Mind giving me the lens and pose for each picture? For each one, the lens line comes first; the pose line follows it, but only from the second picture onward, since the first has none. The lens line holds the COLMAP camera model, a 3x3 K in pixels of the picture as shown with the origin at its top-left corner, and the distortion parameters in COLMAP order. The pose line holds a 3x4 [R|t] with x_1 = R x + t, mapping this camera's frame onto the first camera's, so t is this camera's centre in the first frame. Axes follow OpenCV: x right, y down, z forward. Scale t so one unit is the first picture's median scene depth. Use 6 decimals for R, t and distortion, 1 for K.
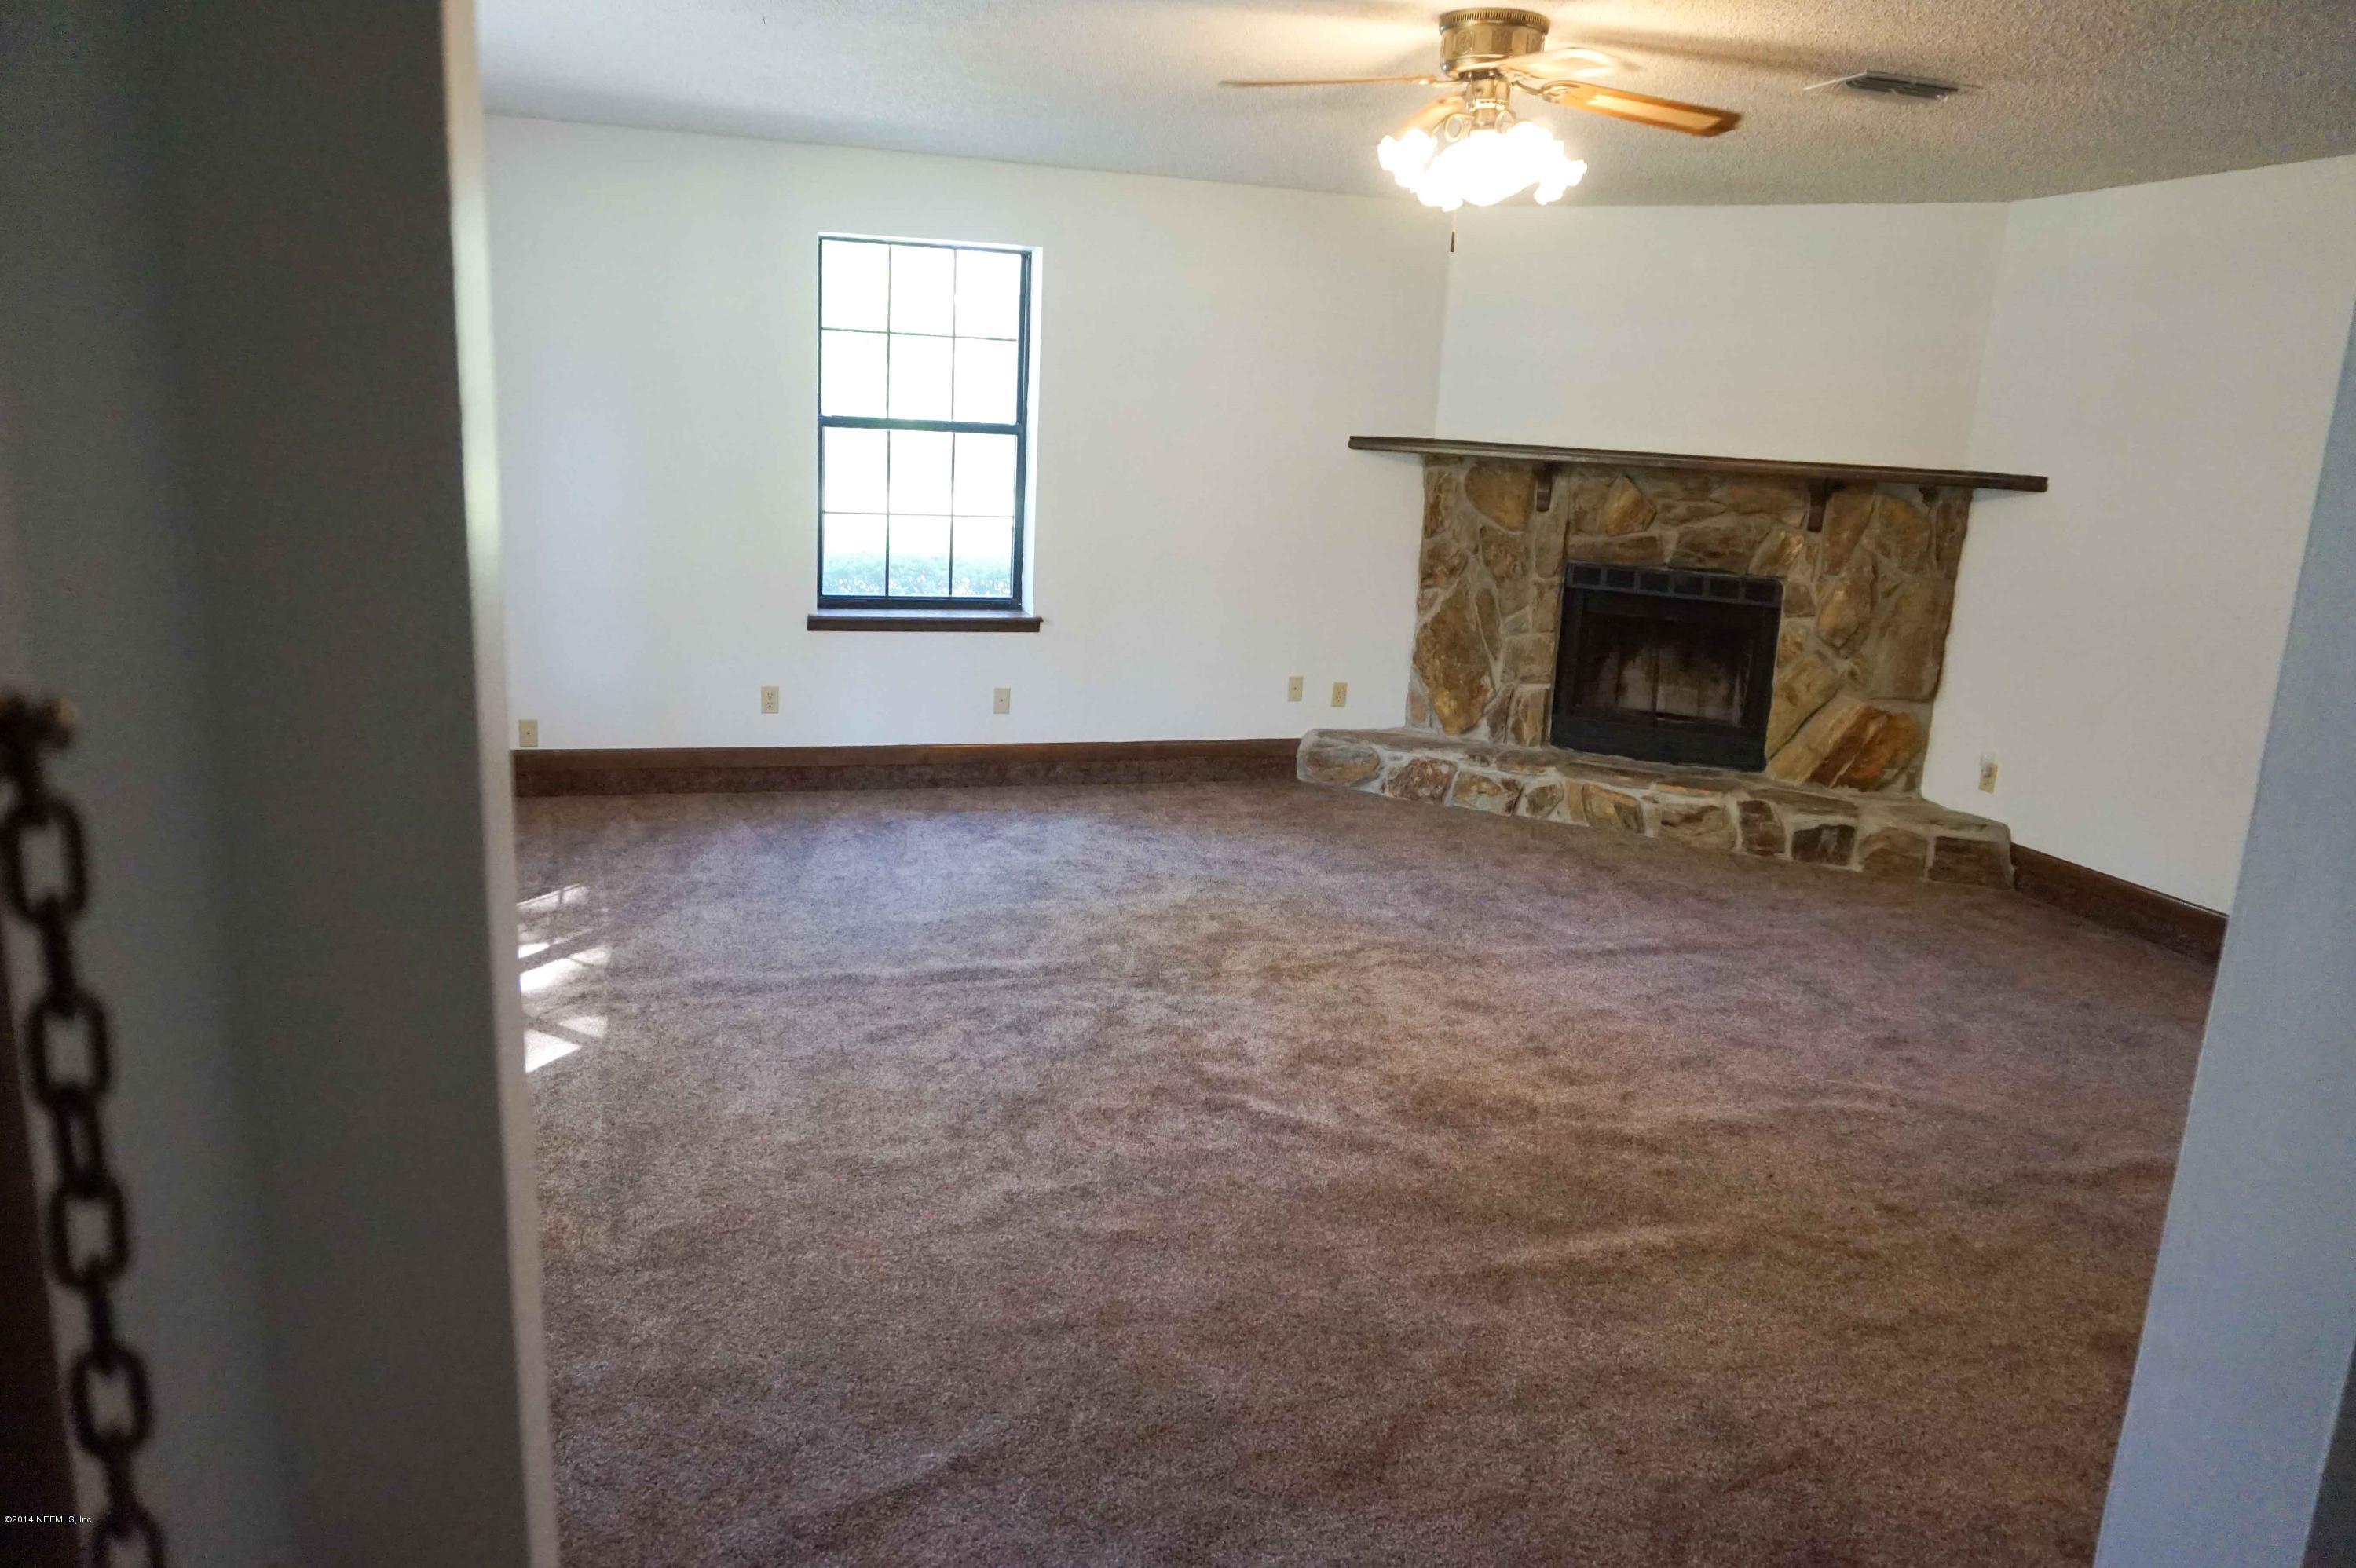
lens RADIAL K [[1593.0, 0, 1178.0], [0, 1593.0, 784.0], [0, 0, 1]] dist [-0.005412, -0.001697]
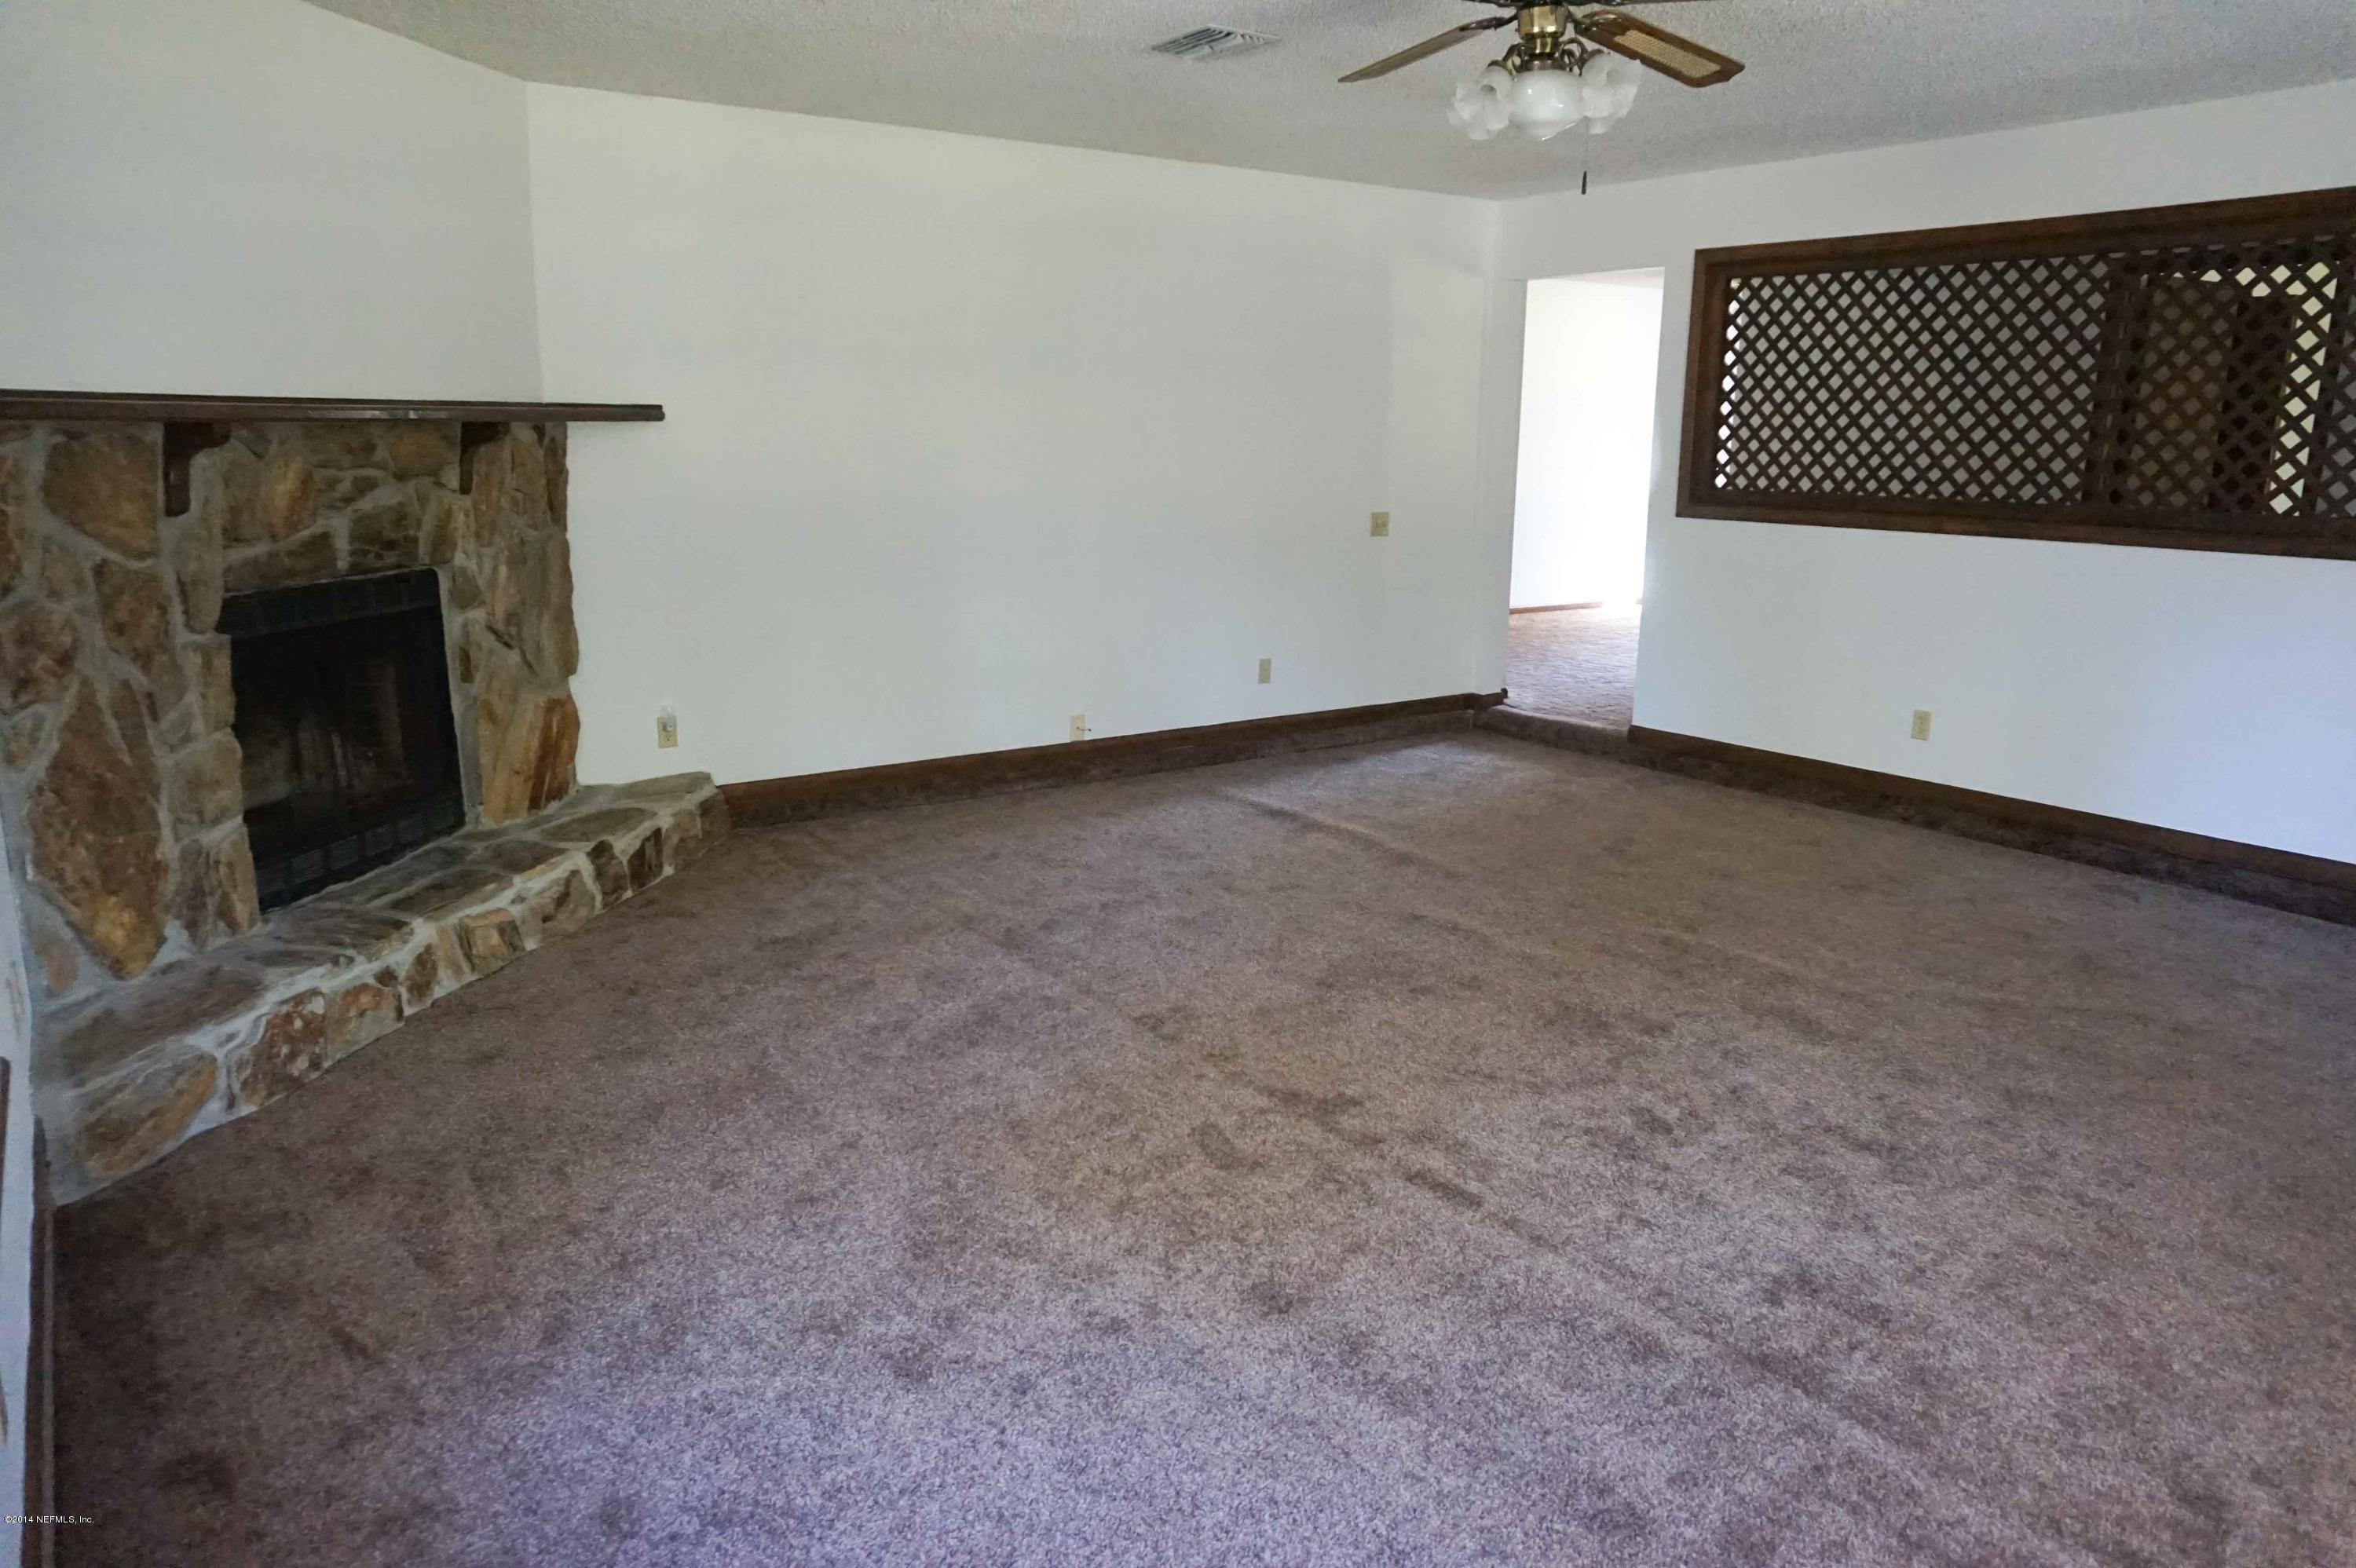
lens RADIAL K [[1593.0, 0, 1178.0], [0, 1593.0, 784.0], [0, 0, 1]] dist [-0.005412, -0.001697]
pose [[-0.286986, -0.264959, 0.920563, -0.402152], [0.197084, 0.924097, 0.327418, -0.203244], [-0.937442, 0.275393, -0.212984, 0.850378]]
